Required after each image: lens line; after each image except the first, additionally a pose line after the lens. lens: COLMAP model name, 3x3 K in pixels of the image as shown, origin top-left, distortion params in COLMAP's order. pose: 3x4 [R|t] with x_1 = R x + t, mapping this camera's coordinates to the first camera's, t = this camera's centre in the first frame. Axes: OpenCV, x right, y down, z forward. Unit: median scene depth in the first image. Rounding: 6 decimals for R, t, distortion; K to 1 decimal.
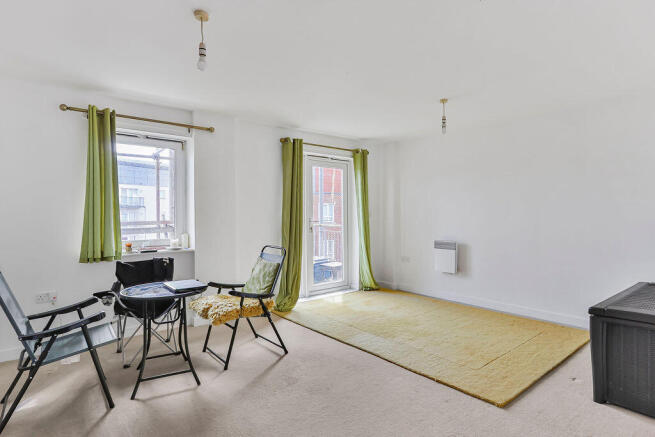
lens RADIAL K [[334.0, 0, 327.5], [0, 334.0, 218.5], [0, 0, 1]] dist [0.003103, 0.000511]
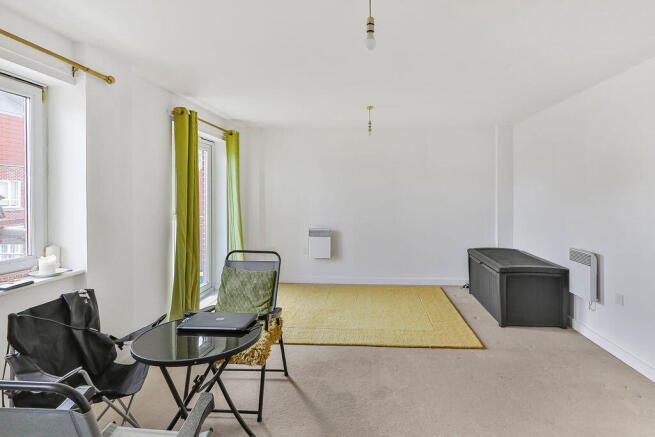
lens RADIAL K [[350.2, 0, 328.4], [0, 350.2, 196.7], [0, 0, 1]] dist [-0.002761, -0.000420]
pose [[0.705312, 0.003511, 0.708889, -0.519453], [0.003700, 0.999956, -0.008633, -0.032901], [-0.708888, 0.008712, 0.705268, 0.224215]]
